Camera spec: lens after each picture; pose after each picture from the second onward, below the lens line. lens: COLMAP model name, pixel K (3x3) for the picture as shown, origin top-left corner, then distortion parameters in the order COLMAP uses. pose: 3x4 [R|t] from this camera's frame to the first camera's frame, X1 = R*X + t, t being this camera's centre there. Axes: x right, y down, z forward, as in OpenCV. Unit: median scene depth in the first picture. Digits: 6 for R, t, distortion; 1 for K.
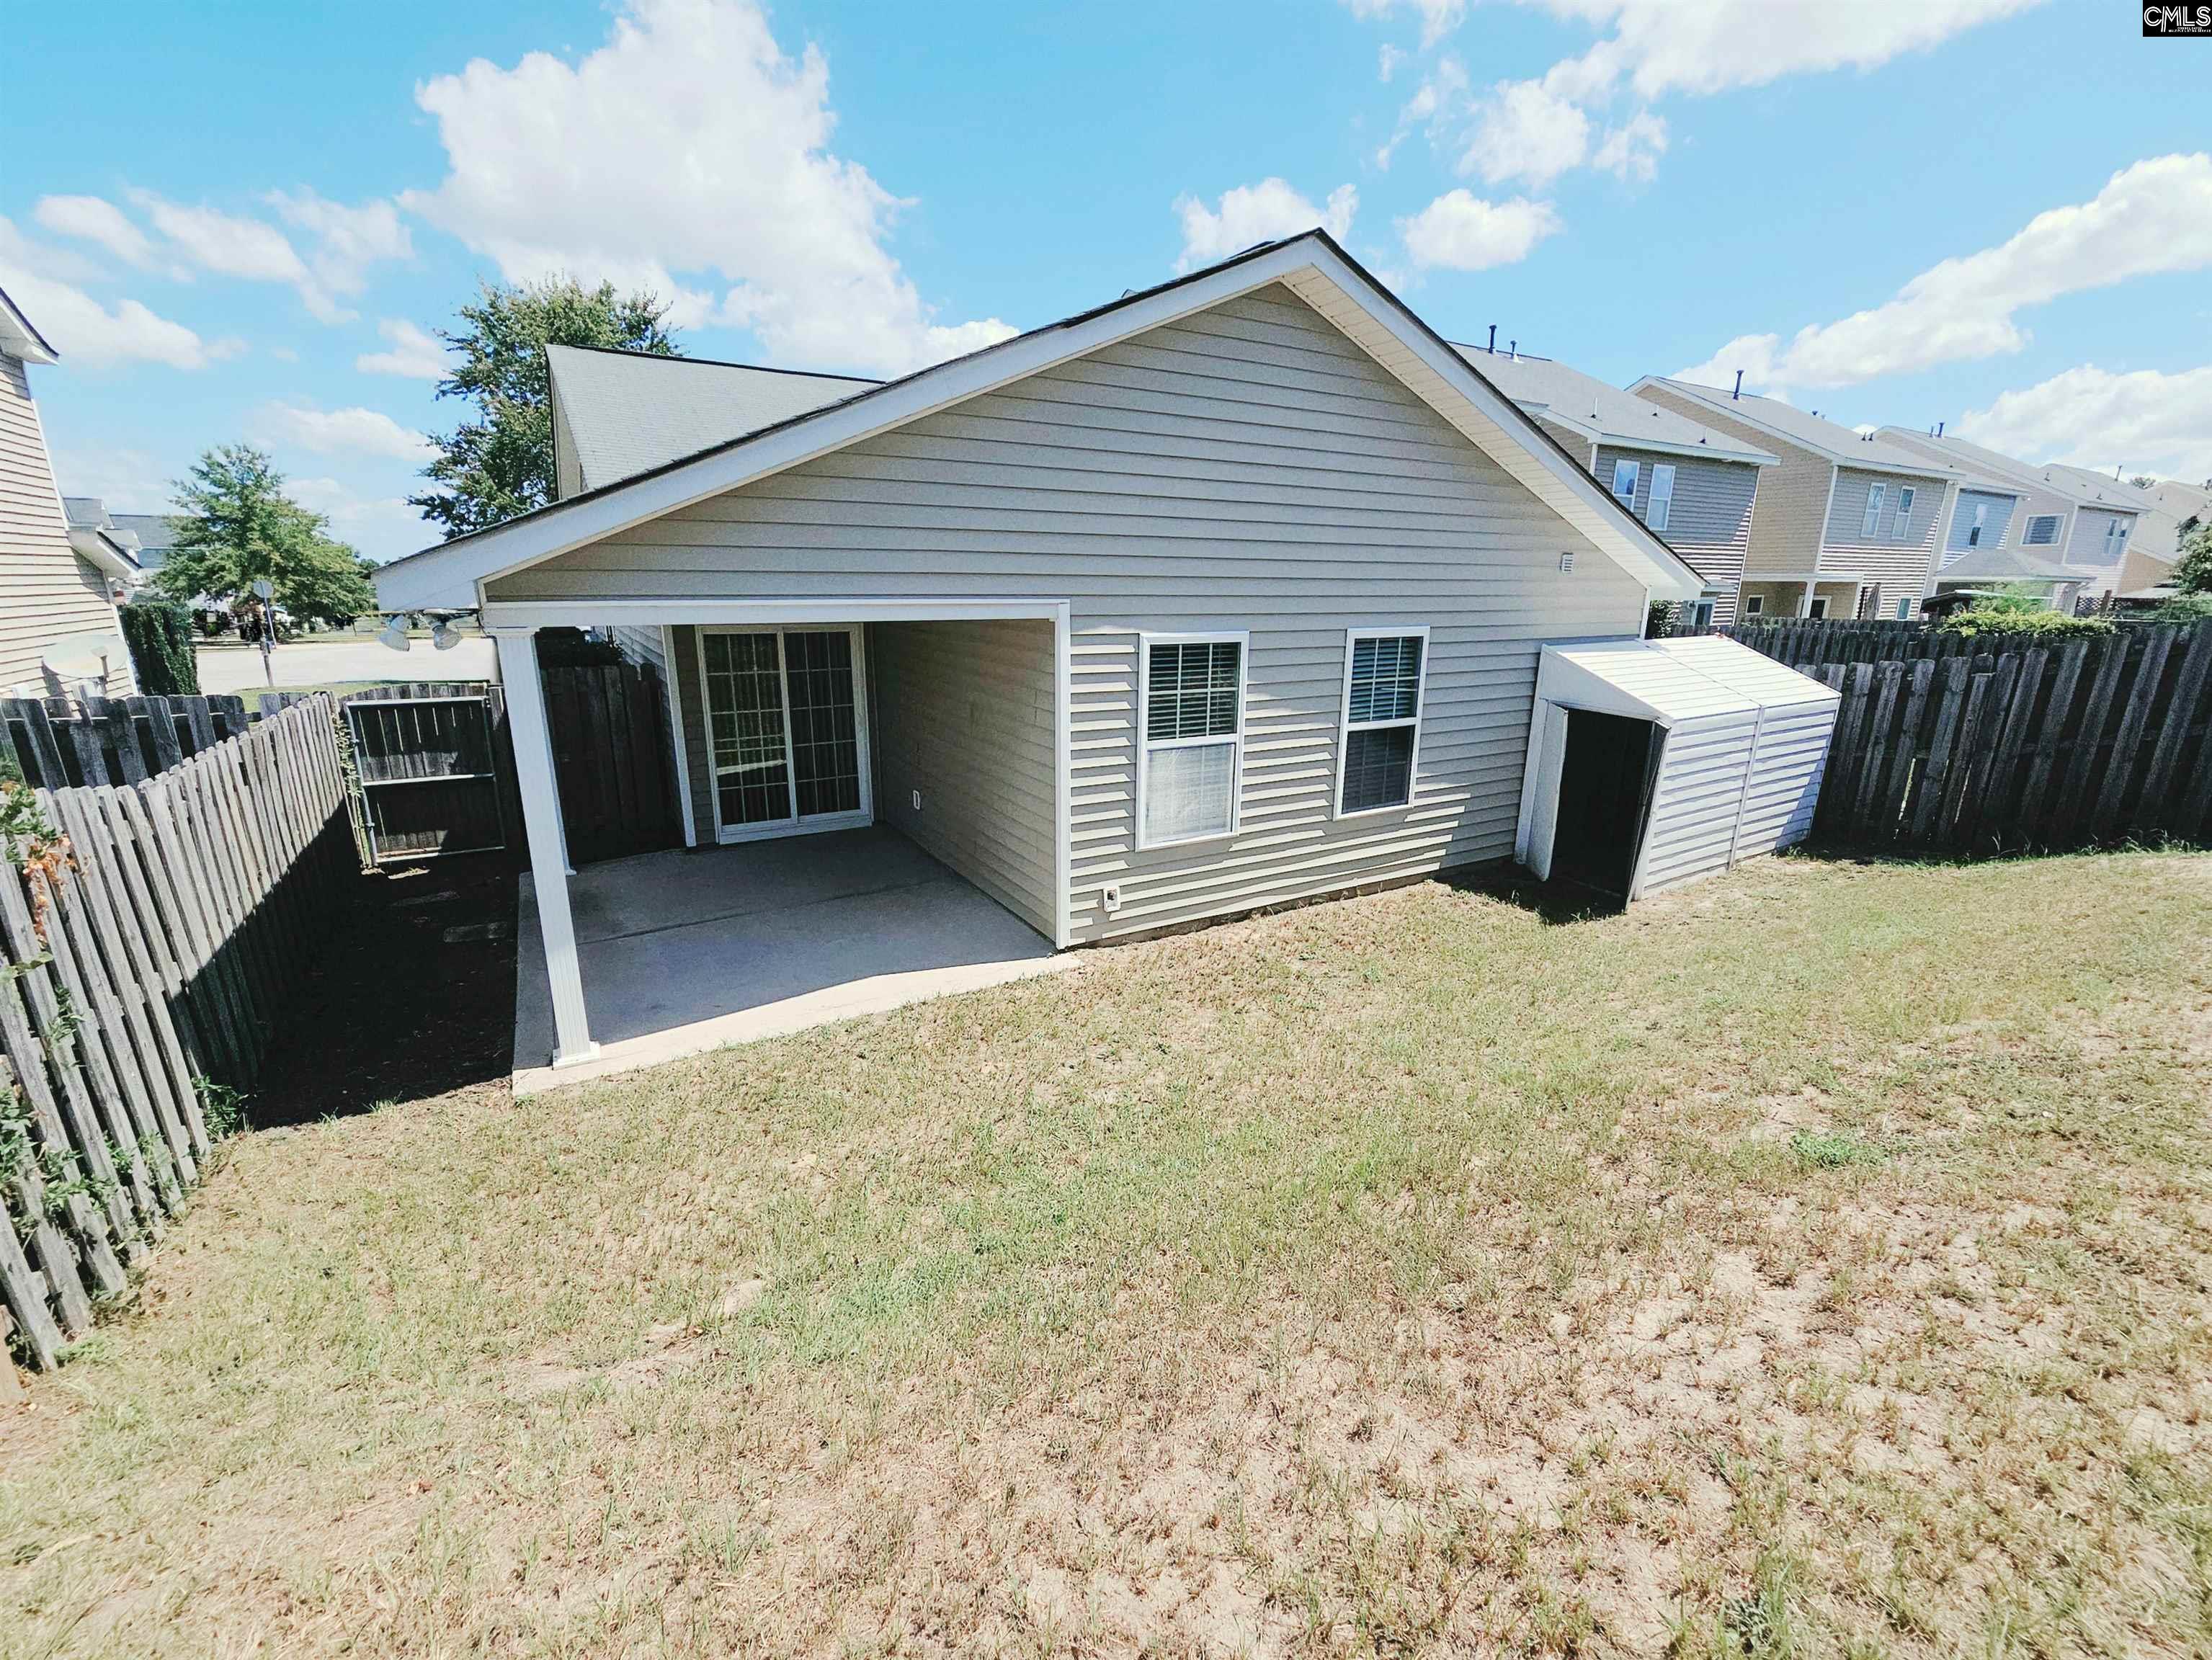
lens RADIAL K [[932.9, 0, 1106.0], [0, 932.9, 830.0], [0, 0, 1]] dist [-0.000809, -0.000032]
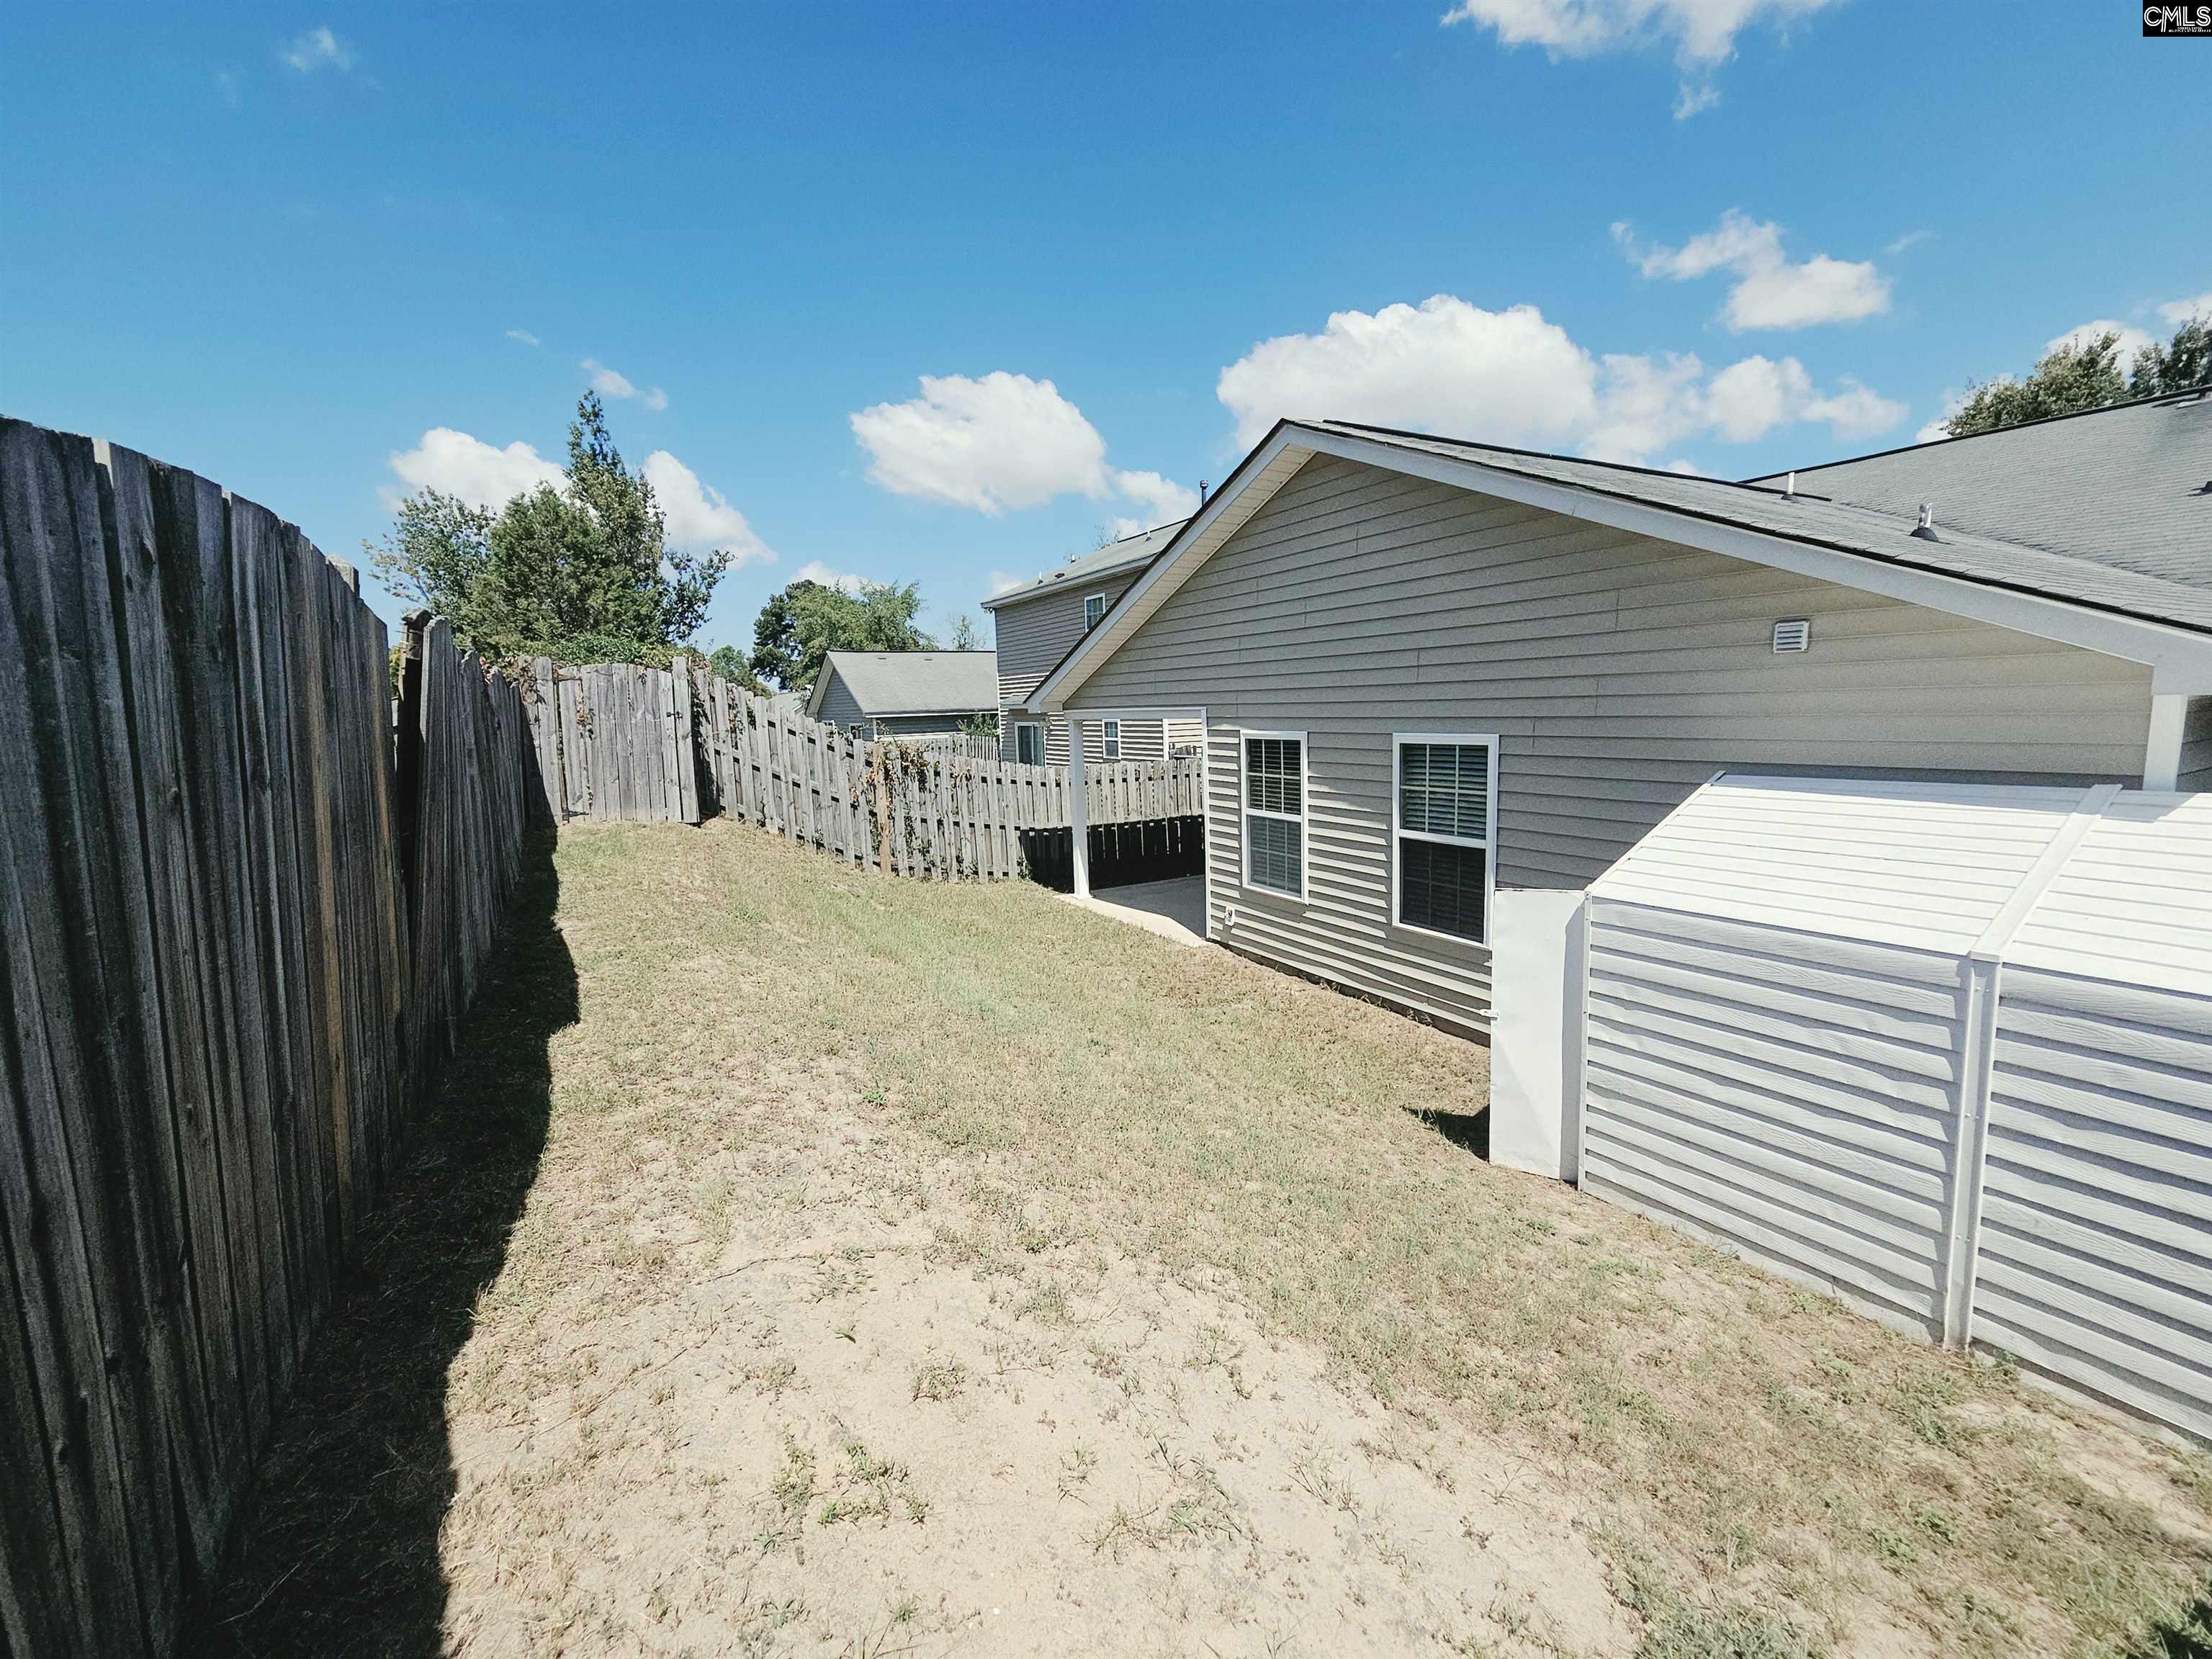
lens RADIAL K [[932.9, 0, 1106.0], [0, 932.9, 829.5], [0, 0, 1]] dist [-0.000809, -0.000032]
pose [[-0.019312, 0.128977, -0.991460, 1.346455], [-0.223631, 0.965963, 0.130016, -0.187657], [0.974483, 0.224232, 0.010188, 0.755369]]
